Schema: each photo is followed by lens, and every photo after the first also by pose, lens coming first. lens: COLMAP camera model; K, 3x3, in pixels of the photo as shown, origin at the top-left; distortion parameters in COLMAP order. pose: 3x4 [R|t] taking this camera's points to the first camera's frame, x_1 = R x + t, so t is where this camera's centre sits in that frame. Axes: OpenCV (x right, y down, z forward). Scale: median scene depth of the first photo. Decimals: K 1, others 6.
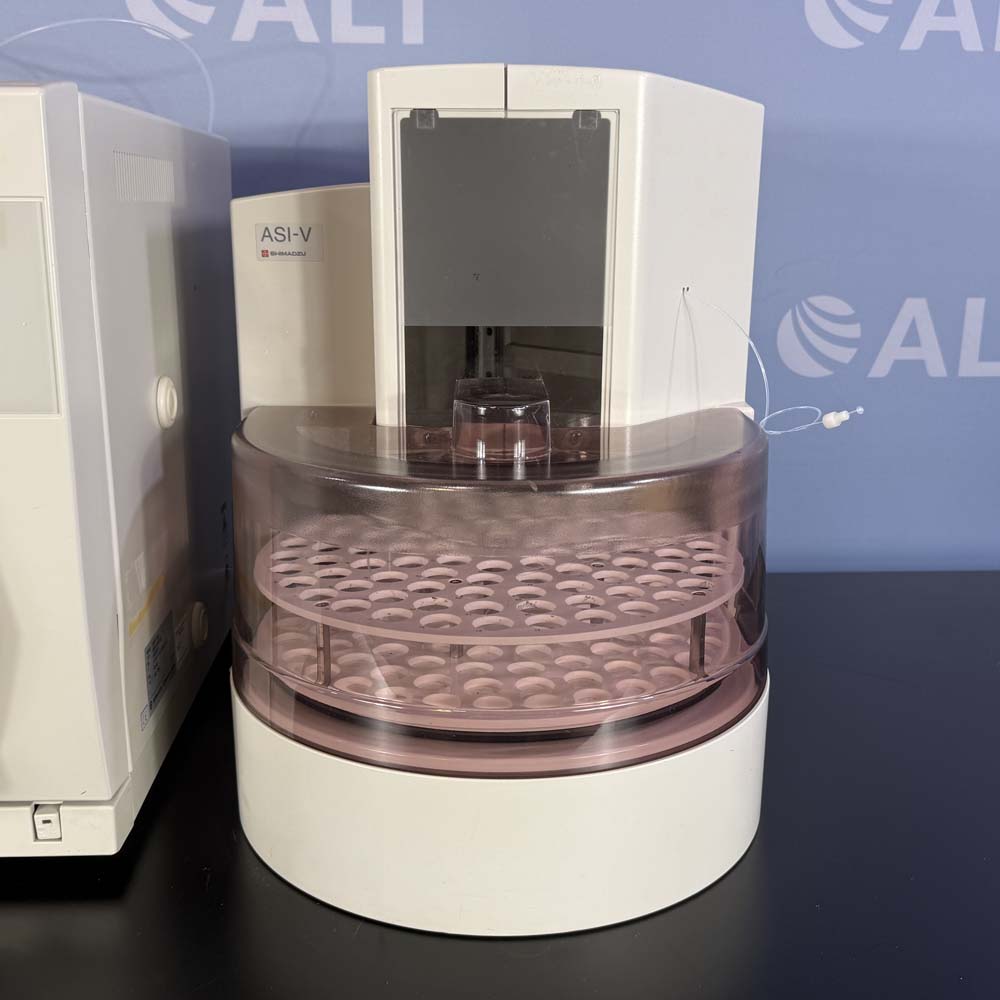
lens RADIAL K [[1126.6, 0, 502.2], [0, 1126.6, 495.7], [0, 0, 1]] dist [0.026927, 0.000000]
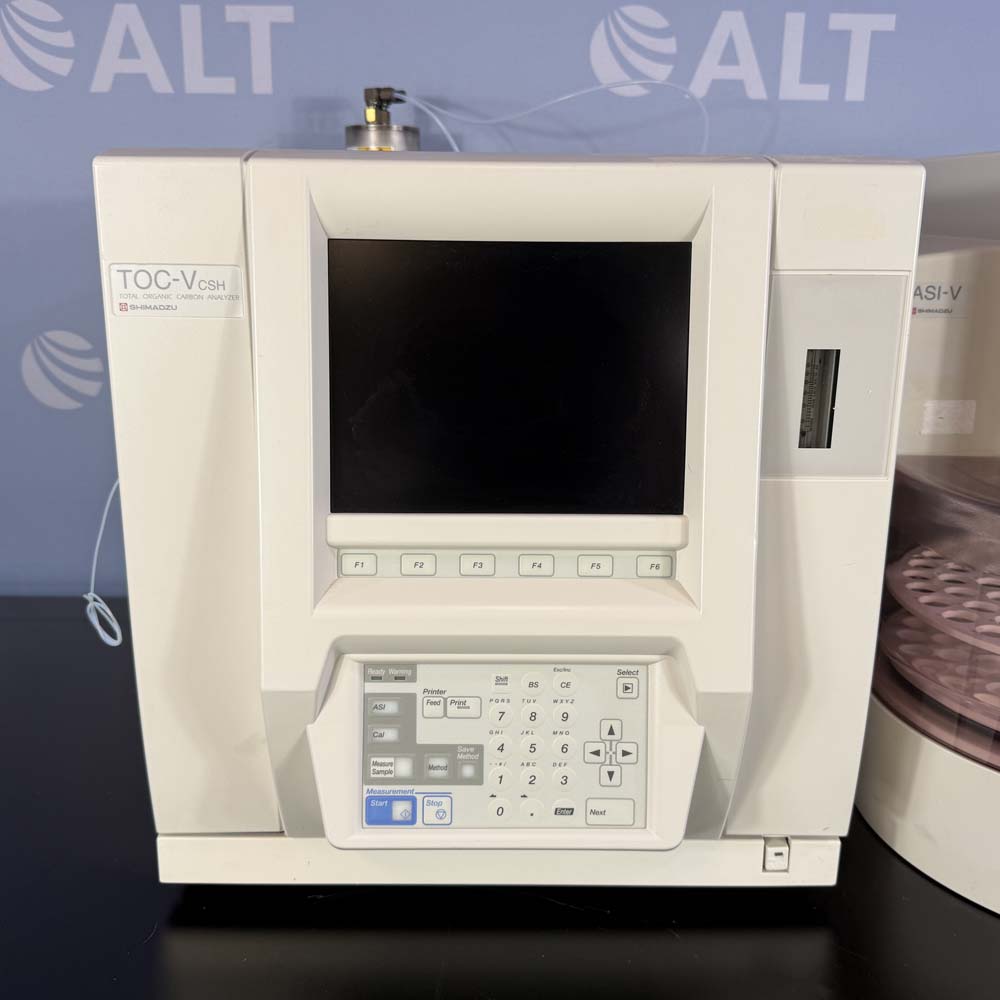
lens RADIAL K [[1024.3, 0, 511.9], [0, 1024.3, 510.2], [0, 0, 1]] dist [0.018997, 0.000000]
pose [[0.998435, 0.013160, -0.054347, -0.545500], [-0.012384, 0.999817, 0.014578, -0.040808], [0.054529, -0.013882, 0.998416, 0.027912]]
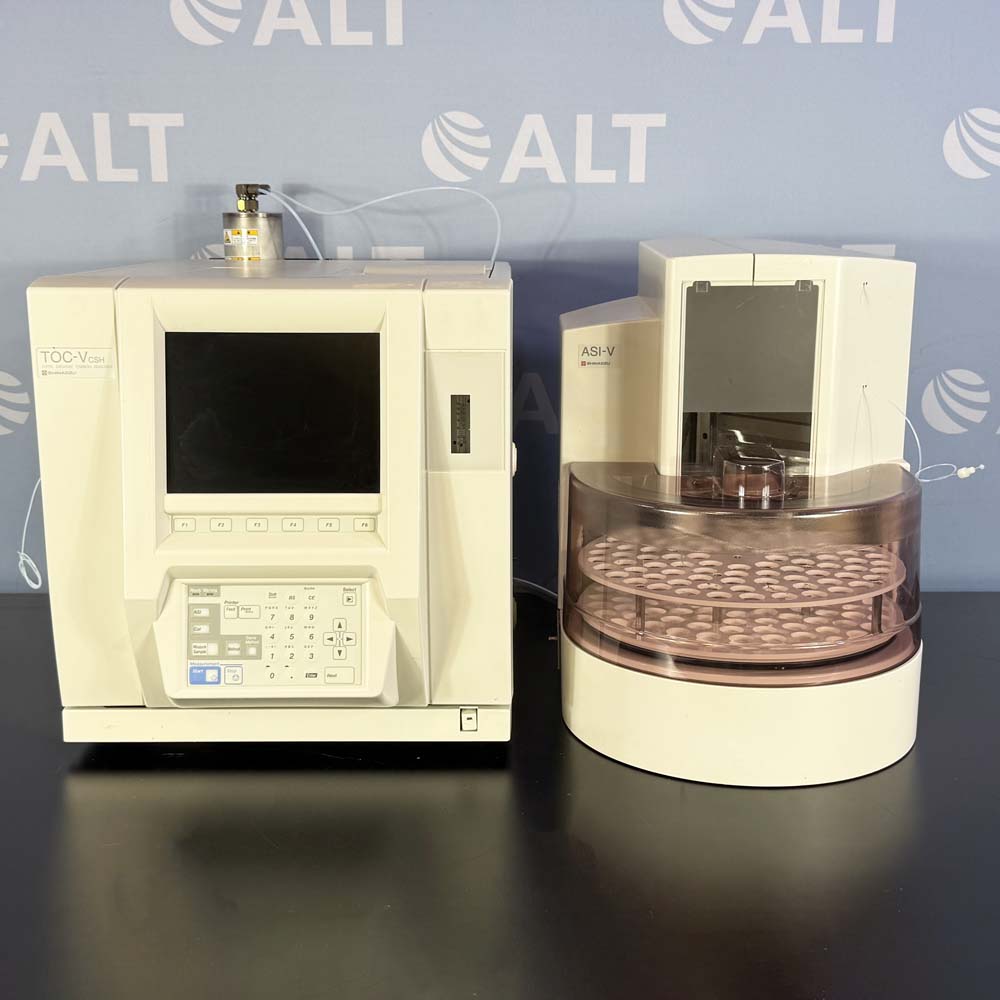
lens RADIAL K [[1254.7, 0, 511.1], [0, 1254.7, 498.2], [0, 0, 1]] dist [0.064220, 0.000000]
pose [[0.997804, 0.002933, -0.066168, -0.201722], [-0.005124, 0.999443, -0.032976, 0.027000], [0.066034, 0.033243, 0.997263, -0.731400]]
